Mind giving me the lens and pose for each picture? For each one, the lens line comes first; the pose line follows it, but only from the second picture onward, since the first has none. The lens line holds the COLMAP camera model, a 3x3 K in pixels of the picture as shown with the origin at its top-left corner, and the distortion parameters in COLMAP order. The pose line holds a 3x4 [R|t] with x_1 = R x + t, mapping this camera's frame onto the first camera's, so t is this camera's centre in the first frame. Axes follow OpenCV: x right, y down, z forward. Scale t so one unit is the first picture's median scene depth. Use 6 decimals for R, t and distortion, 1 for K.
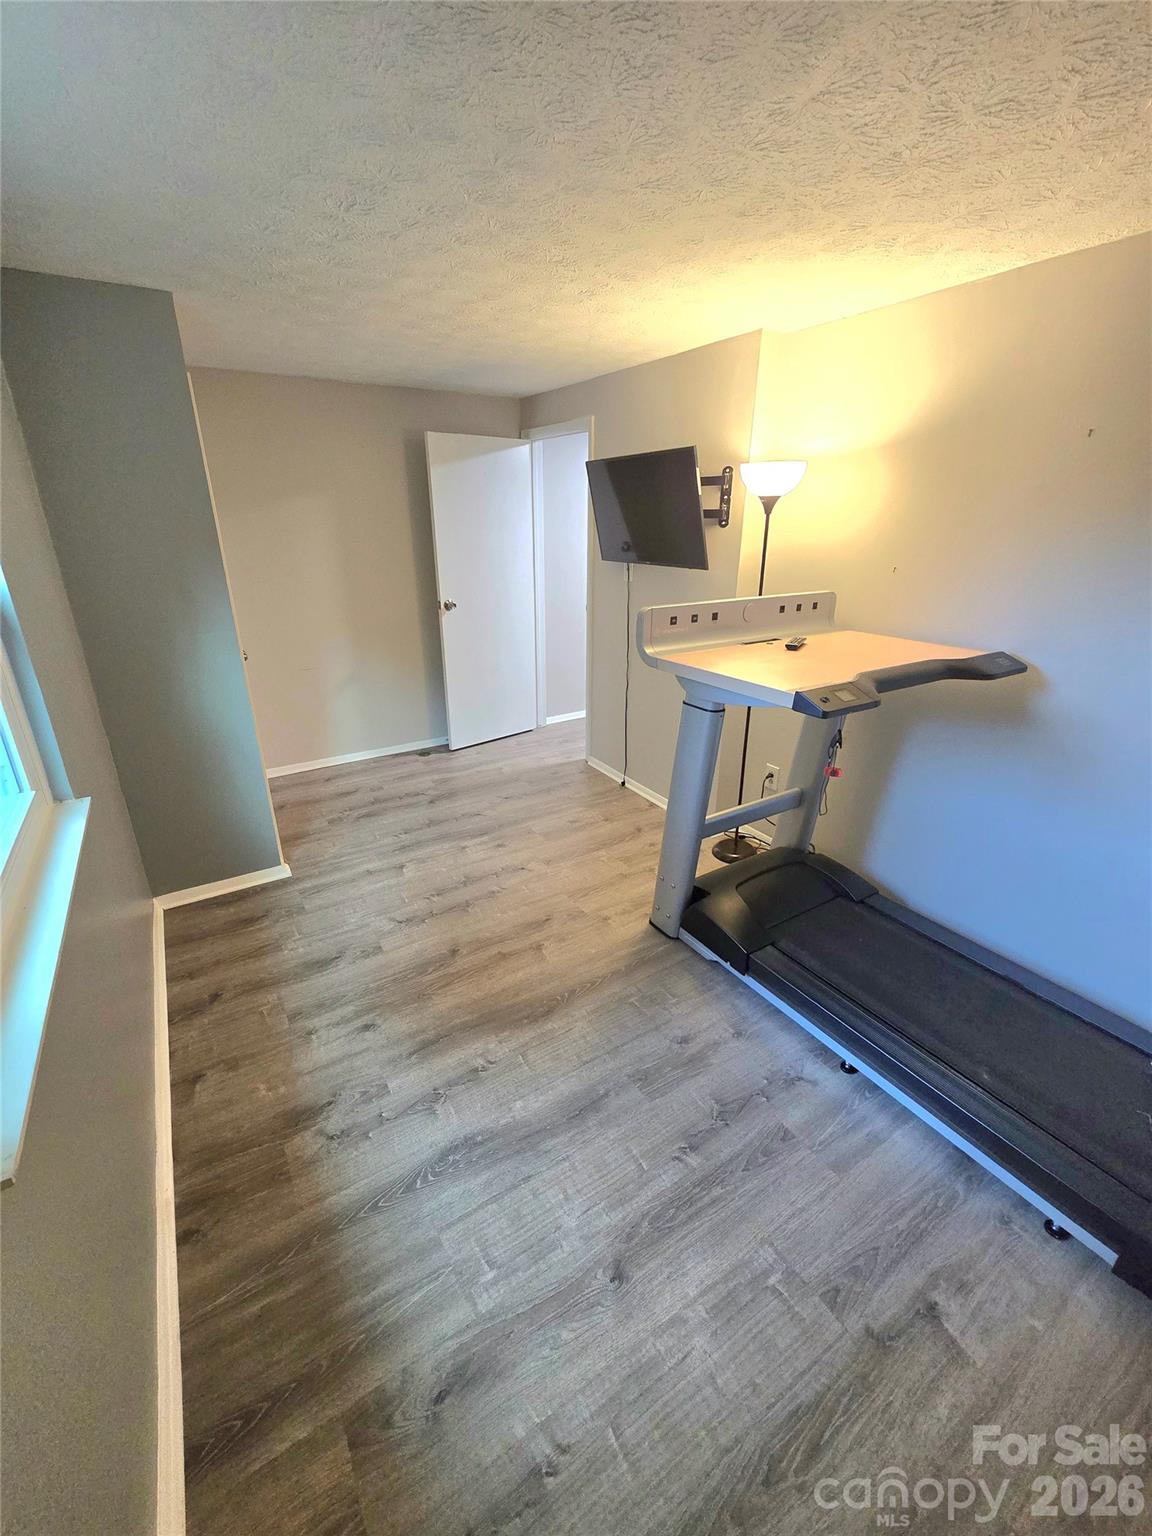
lens RADIAL K [[628.9, 0, 576.2], [0, 628.9, 765.3], [0, 0, 1]] dist [0.002062, 0.000255]
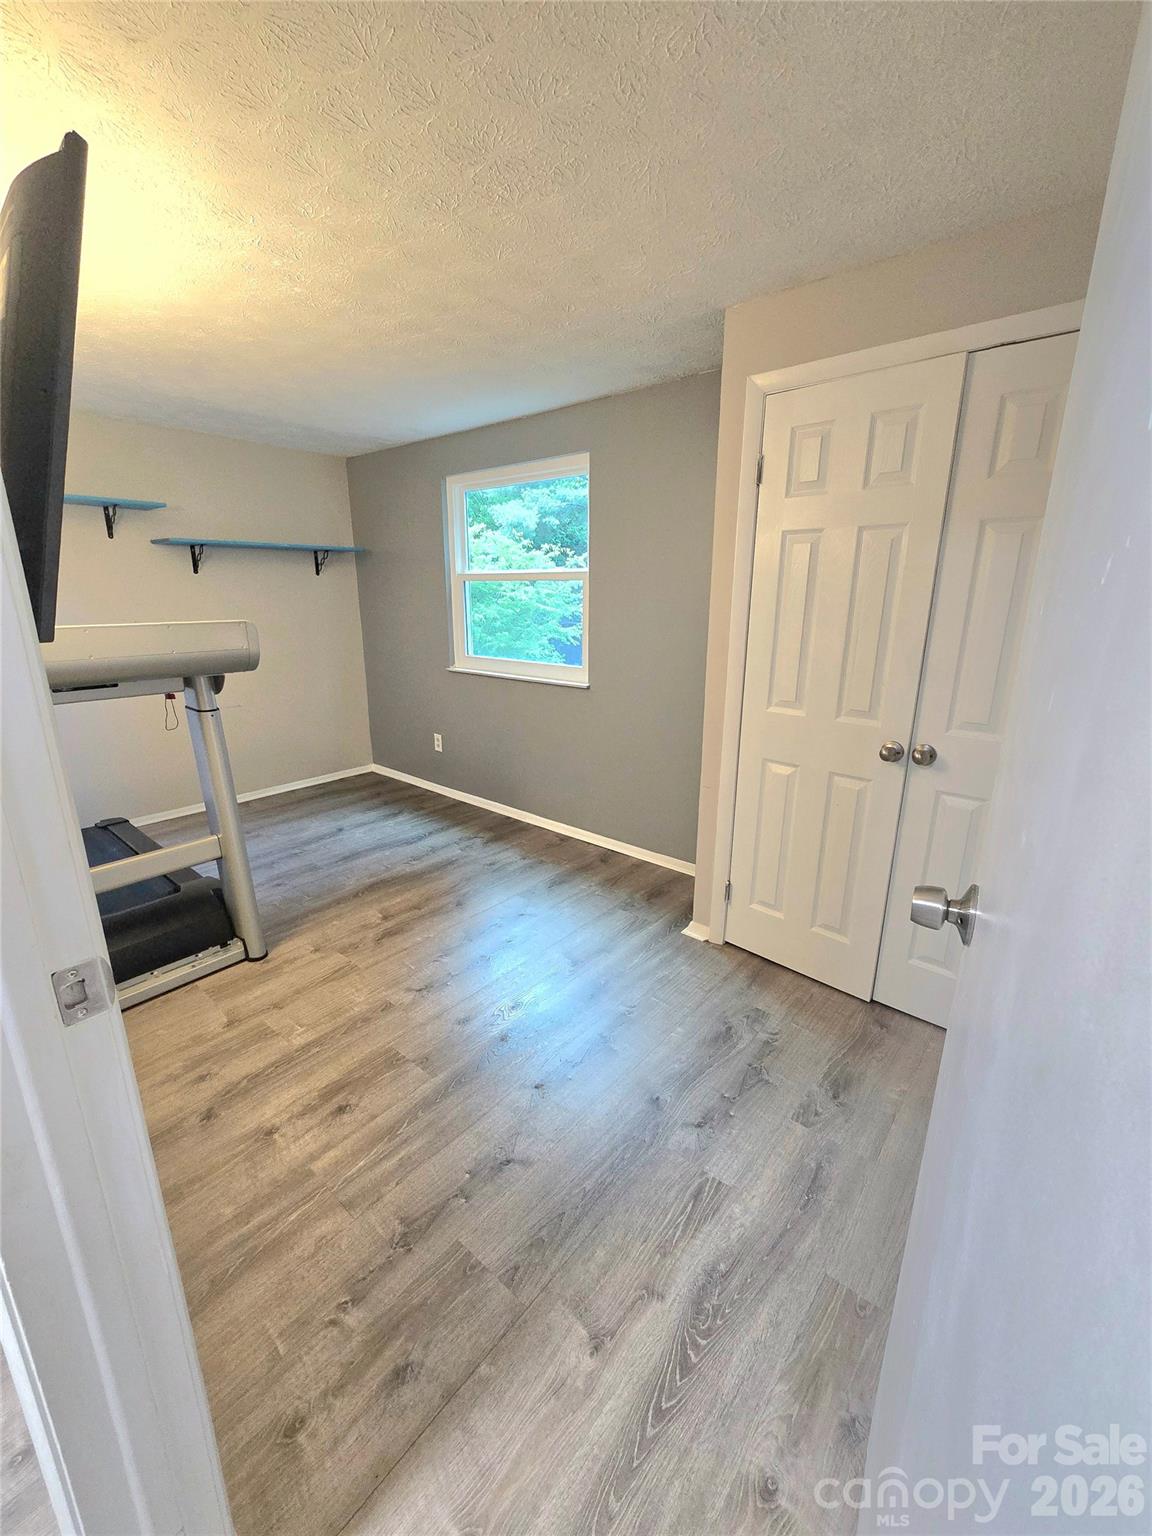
lens RADIAL K [[628.9, 0, 574.0], [0, 628.9, 763.8], [0, 0, 1]] dist [0.002062, 0.000255]
pose [[-0.956020, 0.078739, -0.282534, -0.094596], [-0.106913, 0.803461, 0.585679, -0.695114], [0.273121, 0.590127, -0.759707, 1.977092]]
